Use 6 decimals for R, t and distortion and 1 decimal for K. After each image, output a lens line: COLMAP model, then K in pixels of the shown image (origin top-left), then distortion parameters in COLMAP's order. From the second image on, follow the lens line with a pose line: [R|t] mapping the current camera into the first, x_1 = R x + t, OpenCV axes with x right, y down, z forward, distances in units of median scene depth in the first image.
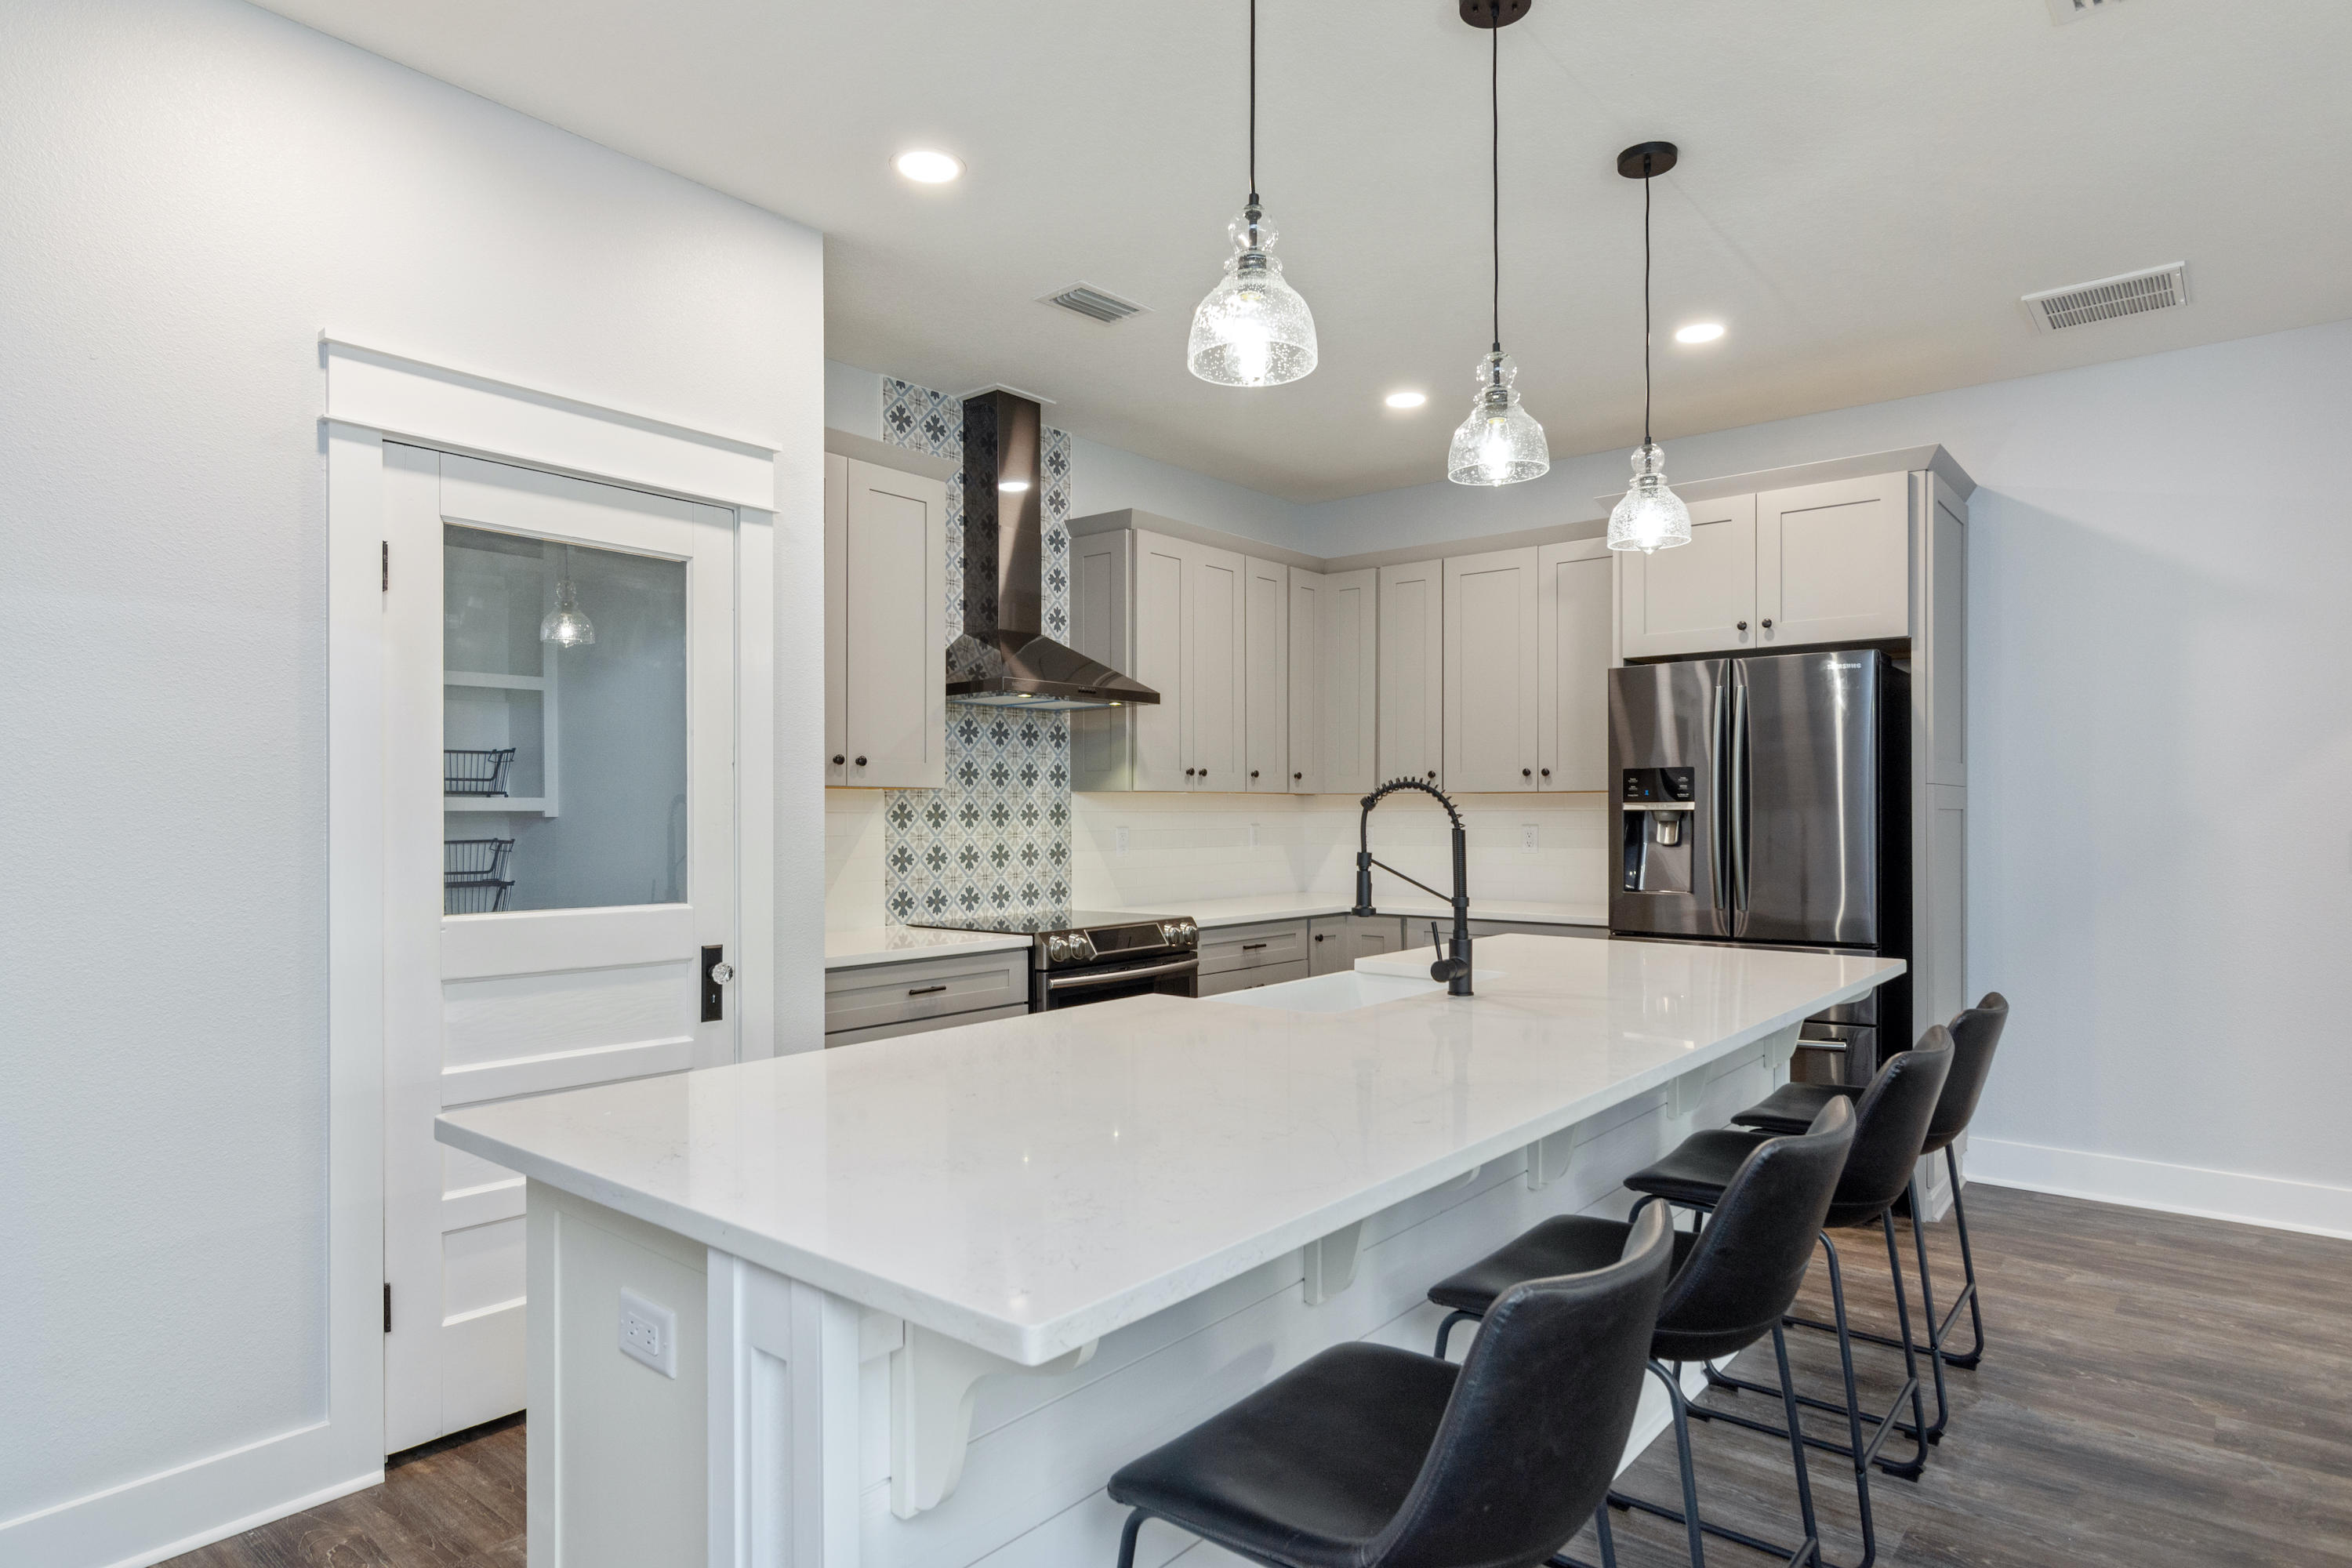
lens RADIAL K [[1307.0, 0, 1189.0], [0, 1307.0, 824.5], [0, 0, 1]] dist [-0.004647, 0.001409]
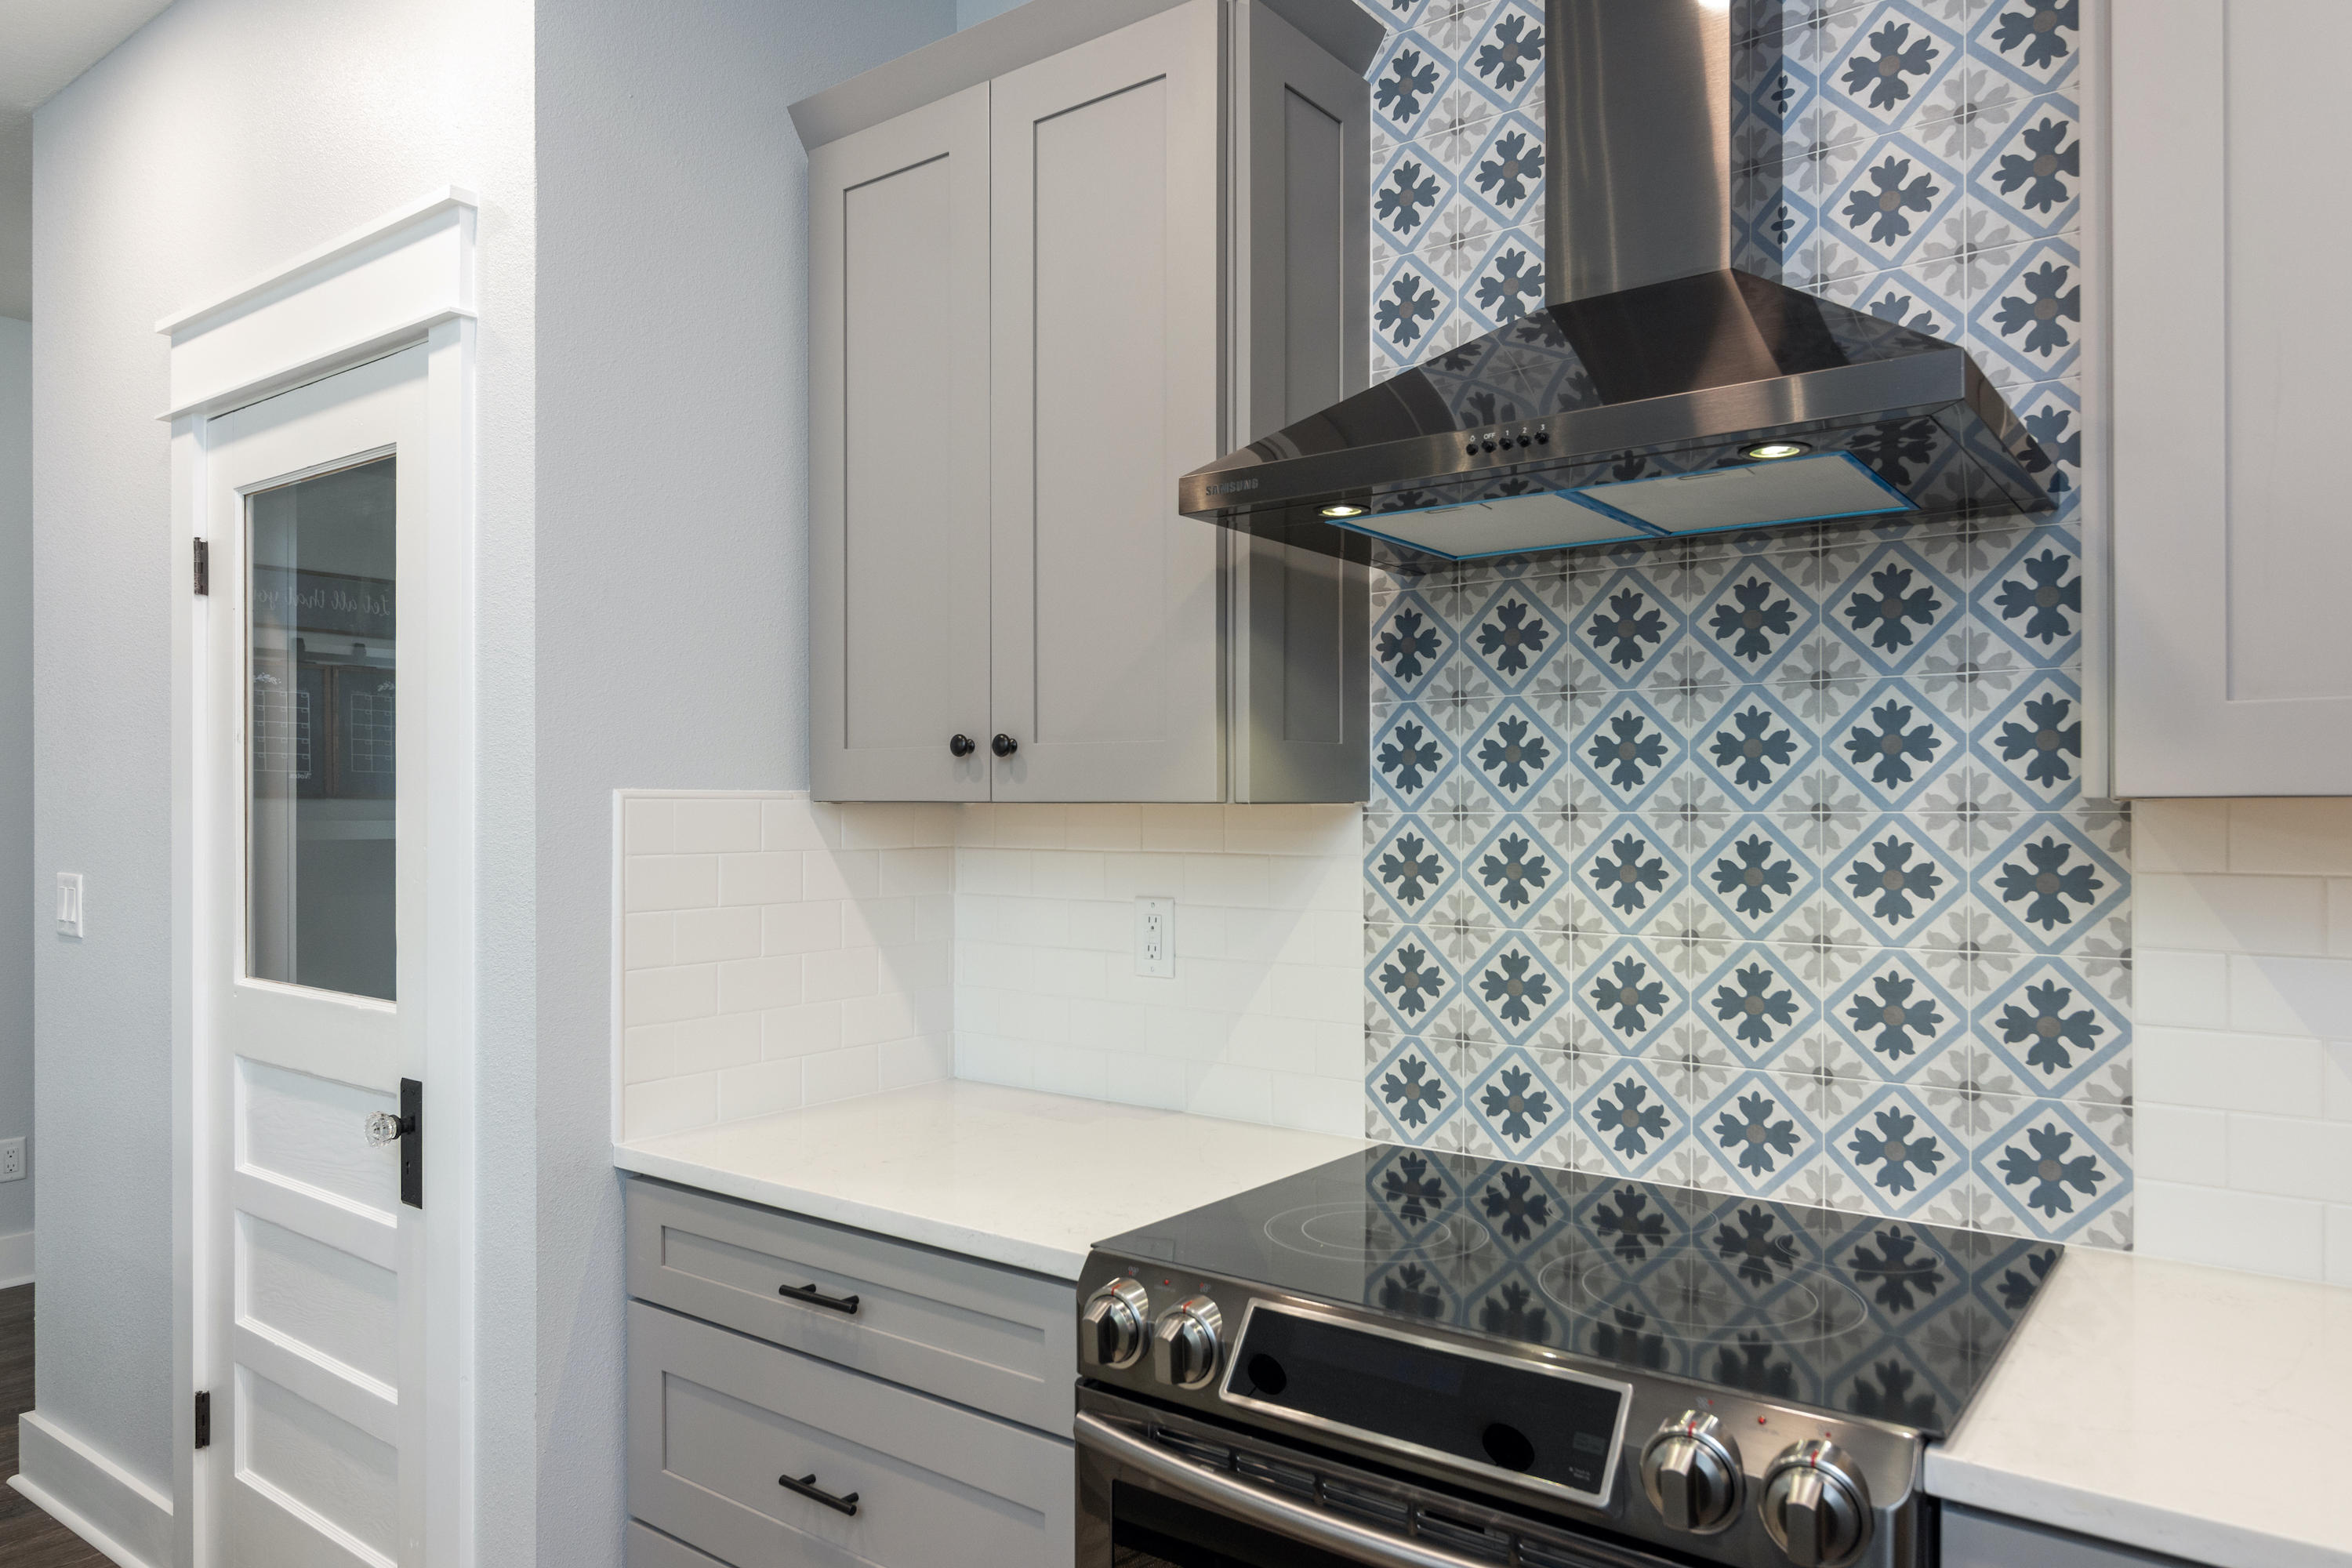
lens RADIAL K [[1544.6, 0, 1161.4], [0, 1544.6, 807.6], [0, 0, 1]] dist [-0.002878, 0.004299]
pose [[0.034467, 0.003975, -0.999398, 0.241900], [-0.007805, 0.999963, 0.003708, -0.025893], [0.999375, 0.007673, 0.034497, 0.906438]]
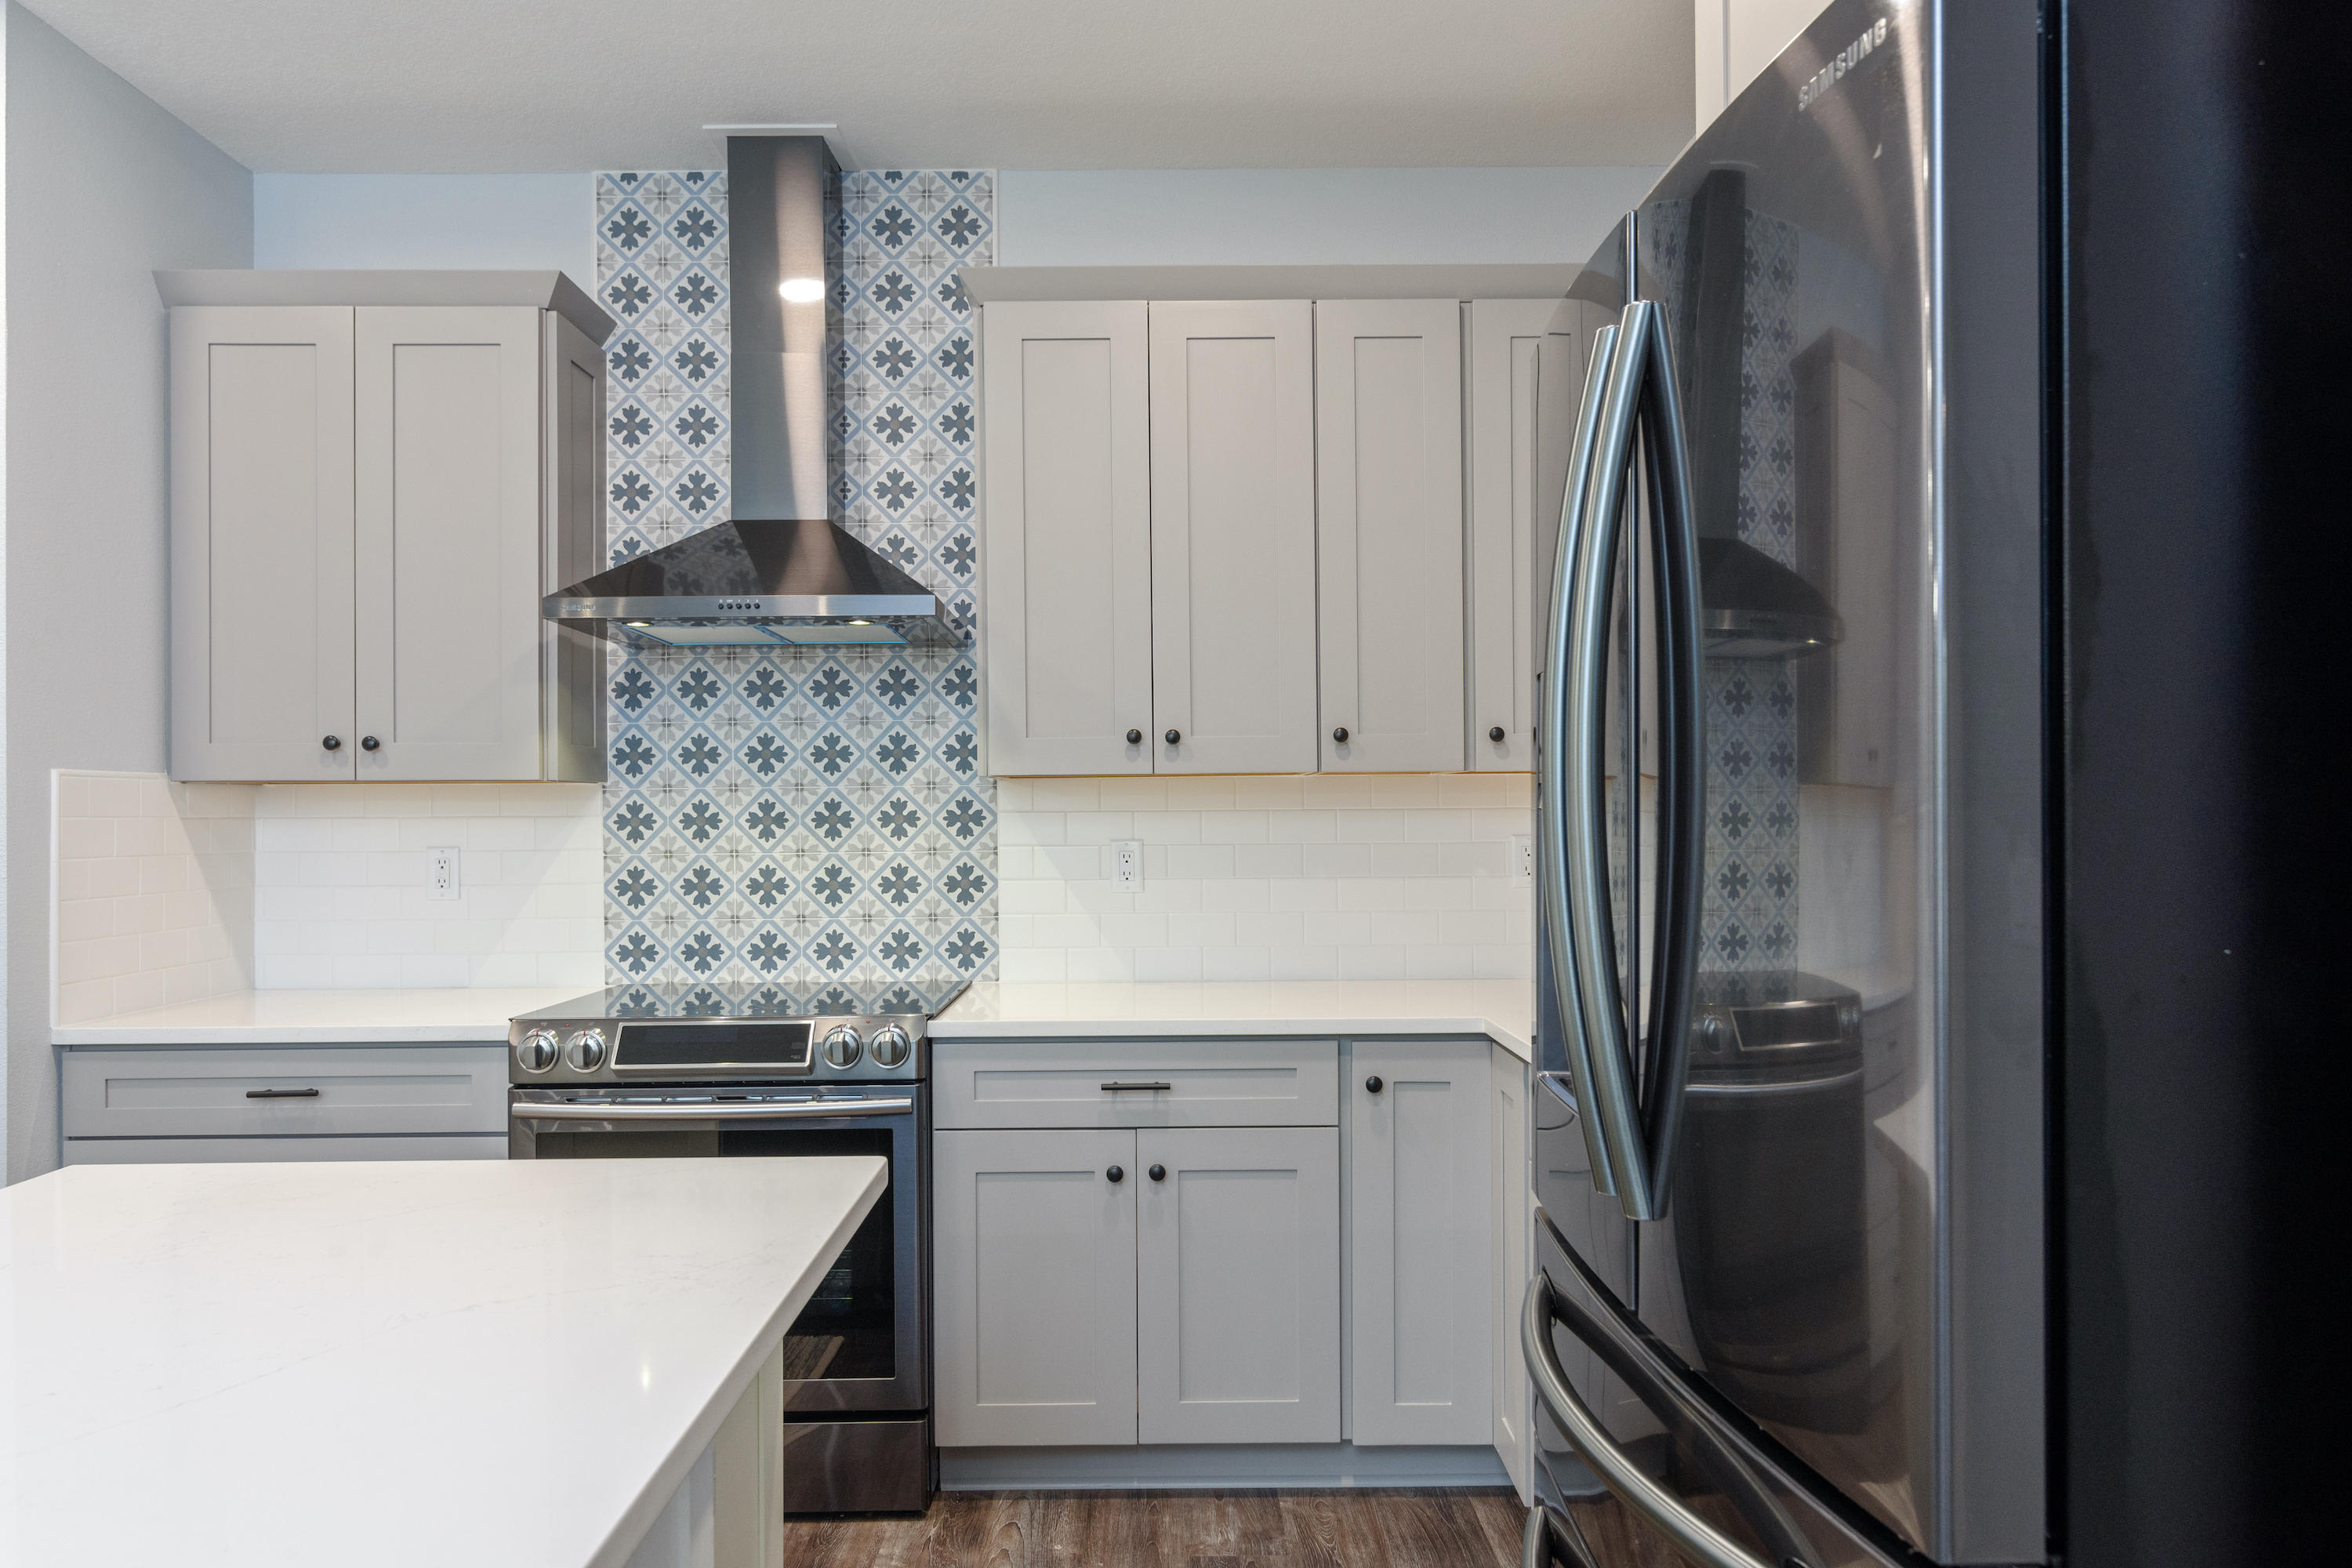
lens RADIAL K [[1544.6, 0, 1179.0], [0, 1544.6, 805.4], [0, 0, 1]] dist [-0.002878, 0.004299]
pose [[0.644839, -0.004425, -0.764305, 0.560749], [-0.001271, 0.999976, -0.006862, -0.009725], [0.764317, 0.005396, 0.644818, 0.701980]]
